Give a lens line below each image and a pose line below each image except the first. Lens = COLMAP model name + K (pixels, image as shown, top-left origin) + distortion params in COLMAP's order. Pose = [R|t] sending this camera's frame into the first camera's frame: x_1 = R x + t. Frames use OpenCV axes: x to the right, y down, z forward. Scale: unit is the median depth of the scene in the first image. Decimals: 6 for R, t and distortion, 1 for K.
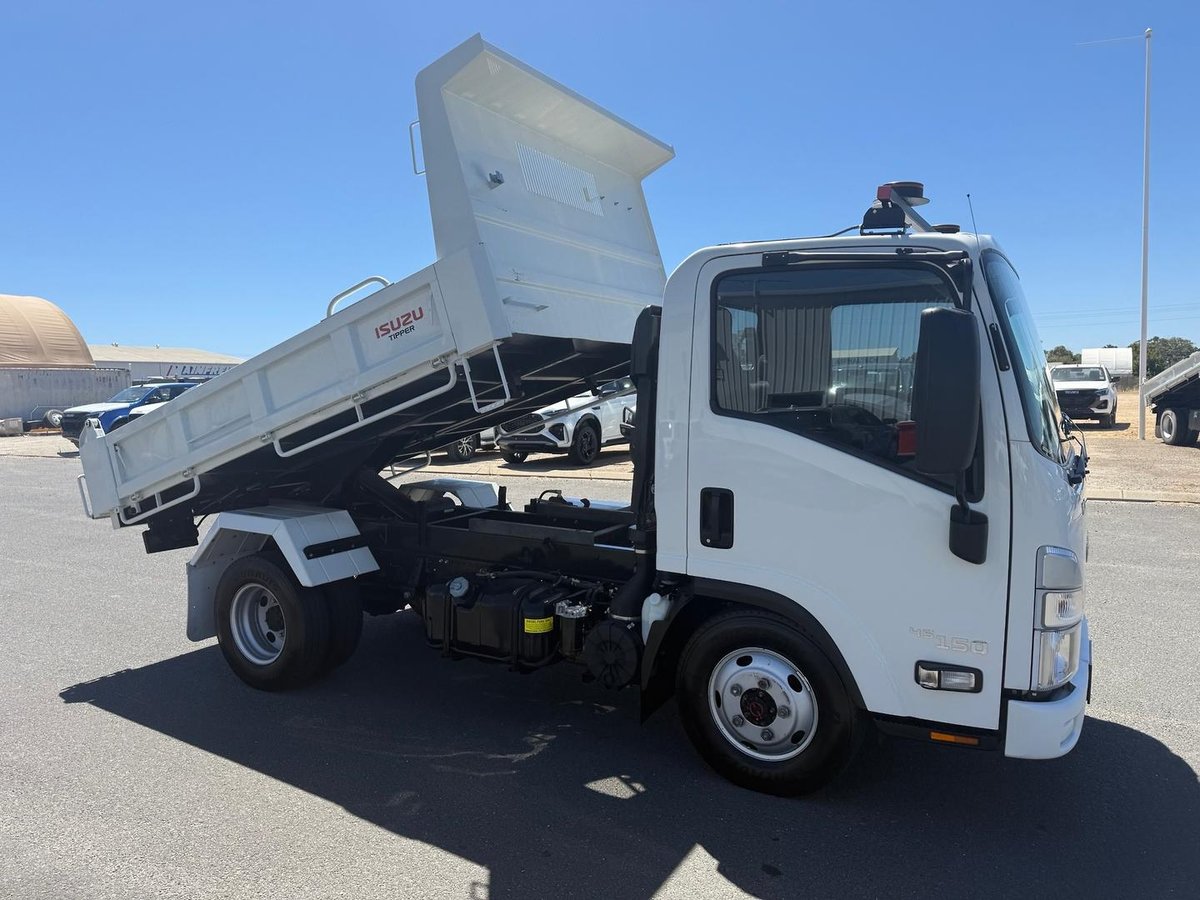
lens RADIAL K [[835.6, 0, 603.3], [0, 835.6, 445.6], [0, 0, 1]] dist [0.105124, -0.163816]
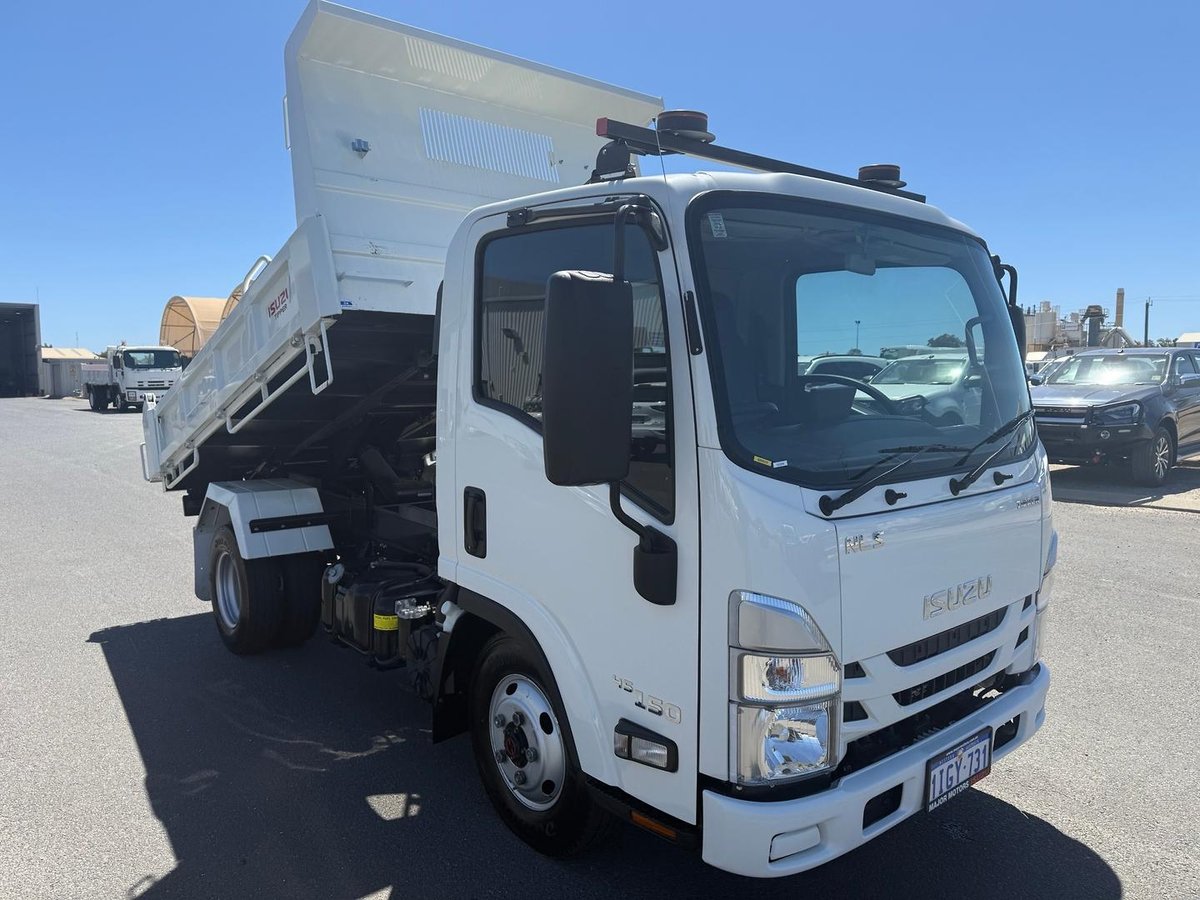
lens RADIAL K [[843.2, 0, 612.0], [0, 843.2, 450.7], [0, 0, 1]] dist [0.060780, -0.085737]
pose [[0.940841, 0.044997, -0.335847, 0.482430], [-0.036683, 0.998844, 0.031061, -0.017119], [0.336856, -0.016904, 0.941404, 0.196937]]
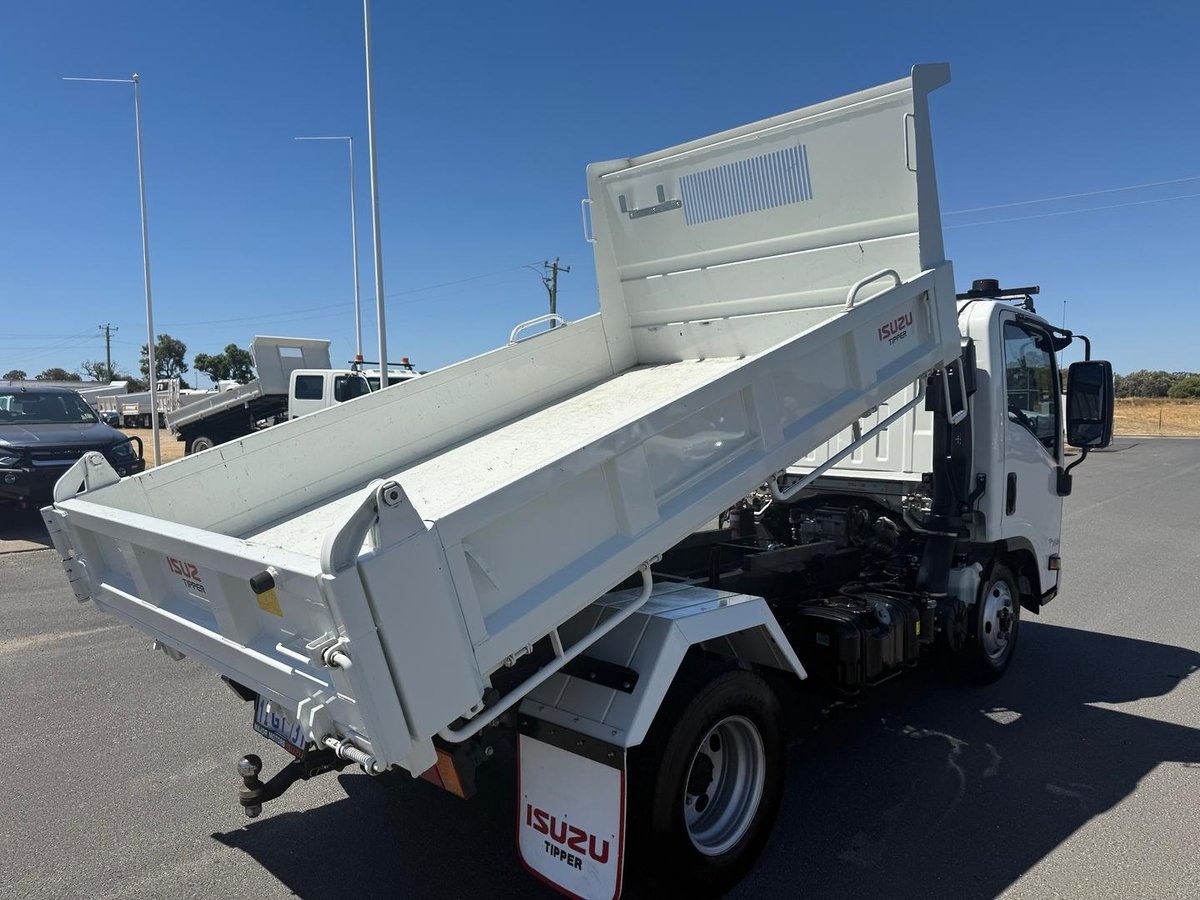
lens RADIAL K [[843.9, 0, 594.2], [0, 843.9, 444.0], [0, 0, 1]] dist [0.058217, -0.078616]
pose [[0.259824, -0.033630, 0.965070, -1.235239], [0.073618, 0.997175, 0.014928, -0.060333], [-0.962846, 0.067168, 0.261566, 1.117362]]
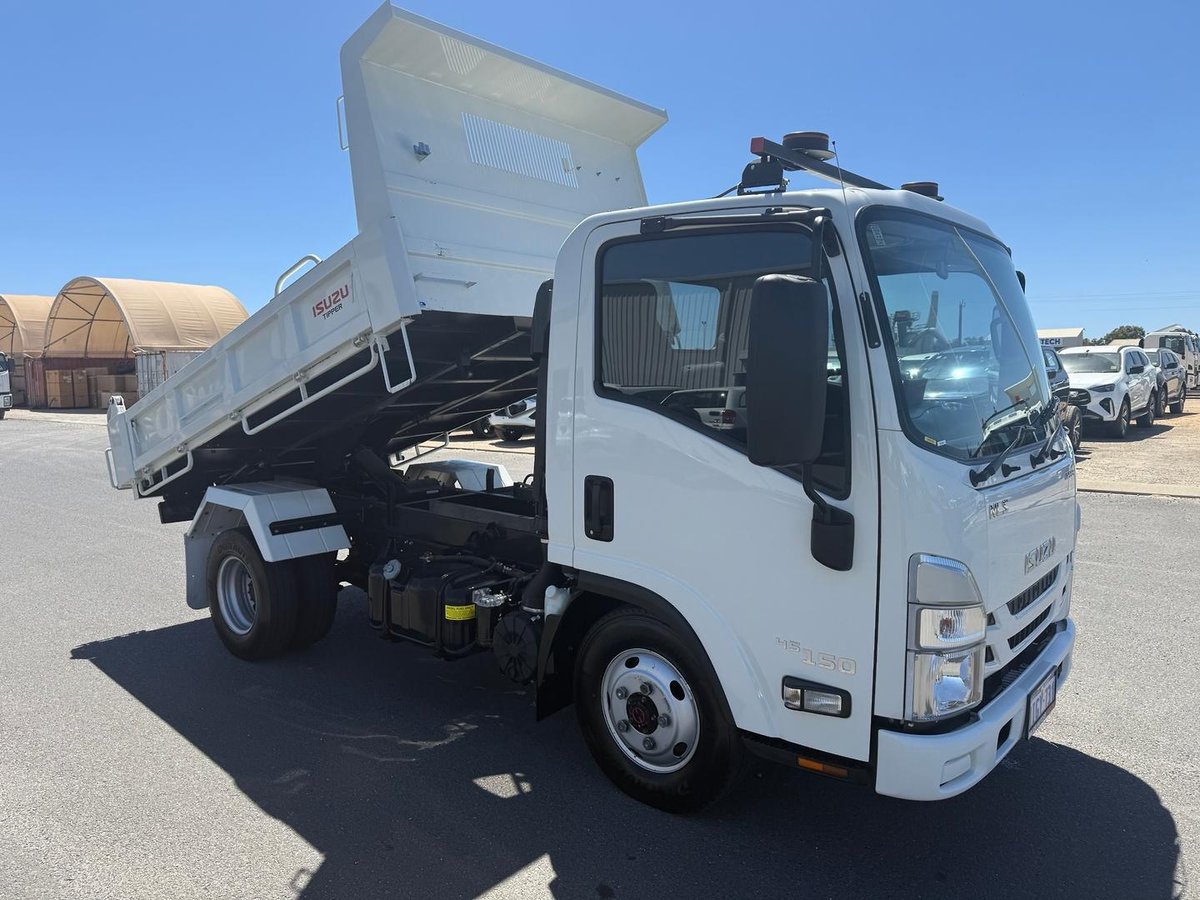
lens RADIAL K [[836.9, 0, 600.0], [0, 836.9, 450.0], [0, 0, 1]] dist [0.086720, -0.129720]
pose [[0.983231, 0.021081, -0.181141, 0.261653], [-0.016643, 0.999524, 0.025981, -0.001880], [0.181603, -0.022531, 0.983114, 0.078761]]
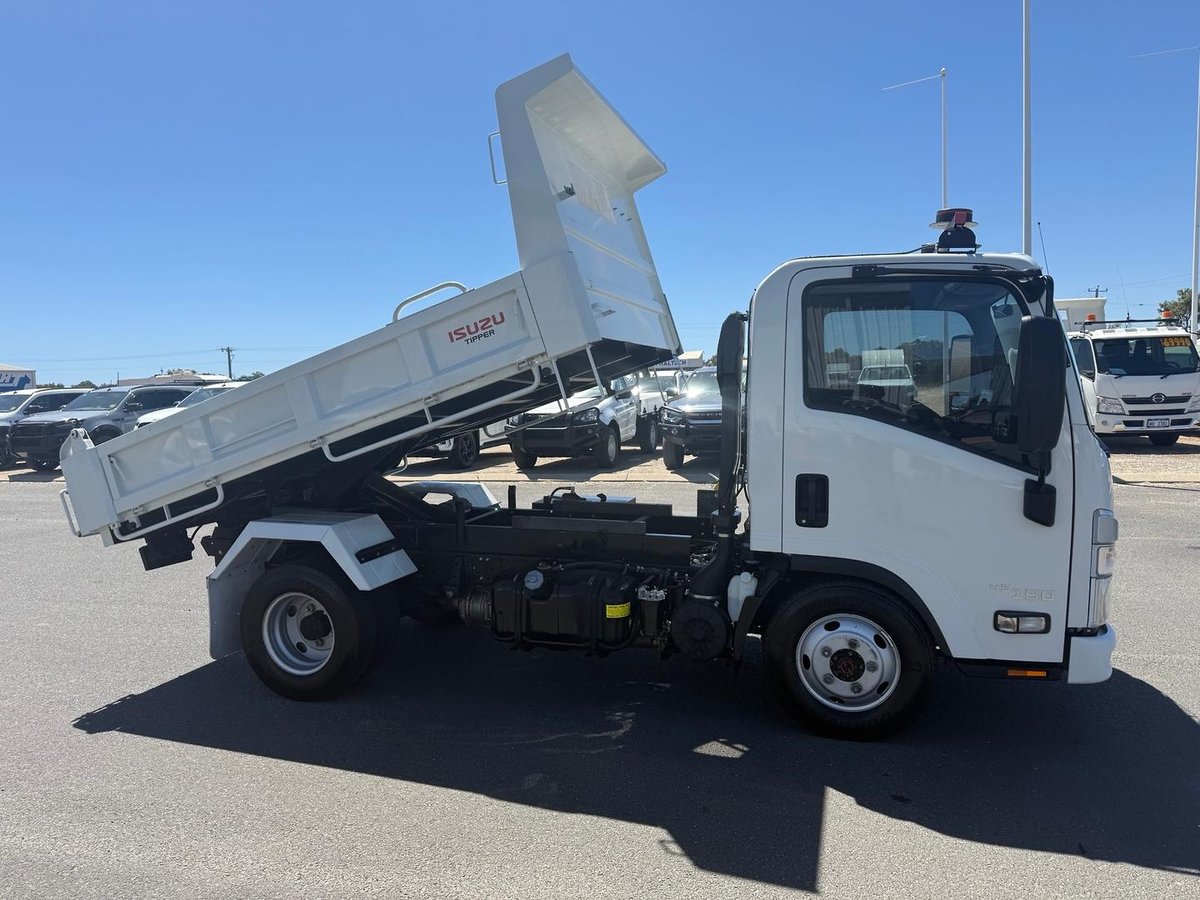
lens RADIAL K [[835.6, 0, 603.3], [0, 835.6, 445.6], [0, 0, 1]] dist [0.105124, -0.163816]
pose [[0.976299, -0.027732, 0.214641, -0.326771], [0.028338, 0.999598, 0.000254, 0.003762], [-0.214562, 0.005834, 0.976693, -0.038449]]
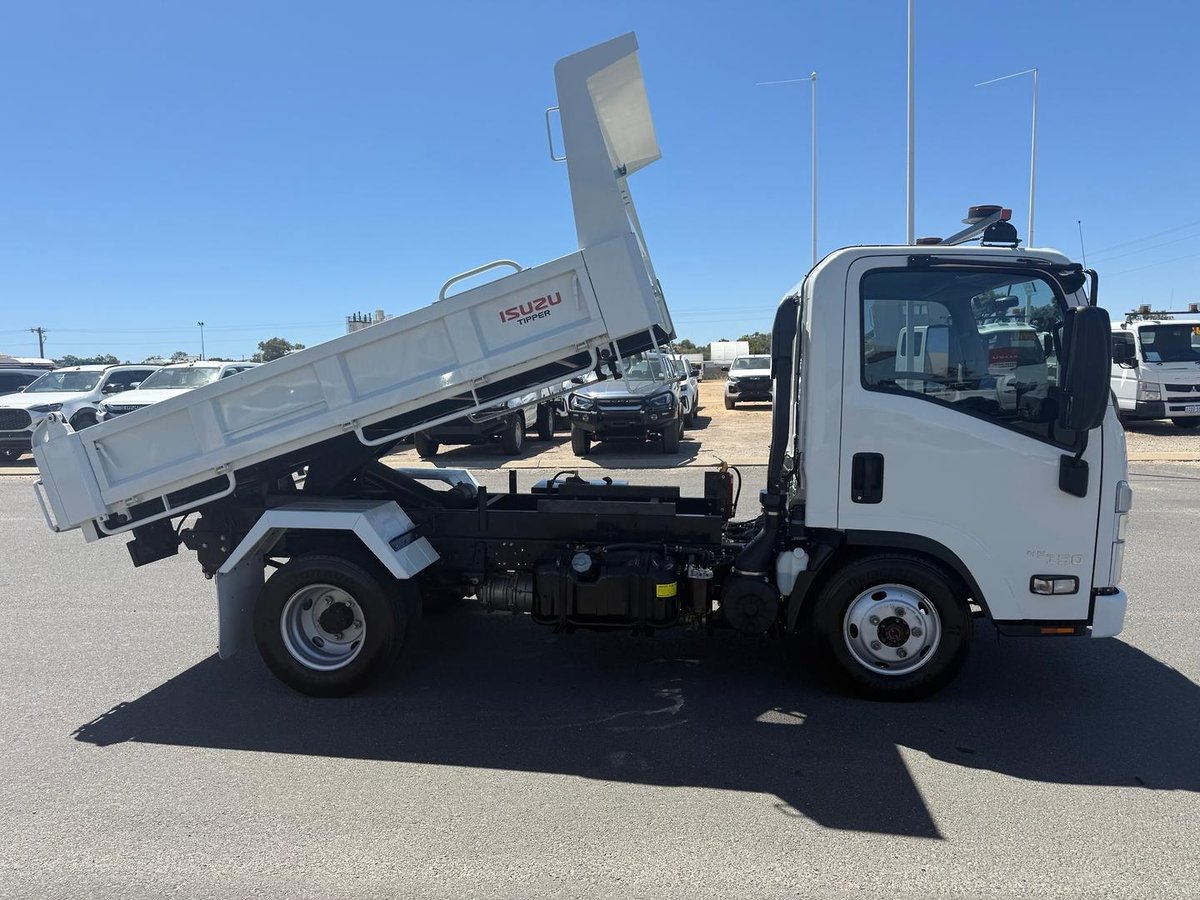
lens RADIAL K [[835.6, 0, 603.3], [0, 835.6, 445.6], [0, 0, 1]] dist [0.105124, -0.163816]
pose [[0.924432, -0.038477, 0.379401, -0.570813], [0.033505, 0.999244, 0.019702, 0.004037], [-0.379873, -0.005502, 0.925022, 0.031297]]
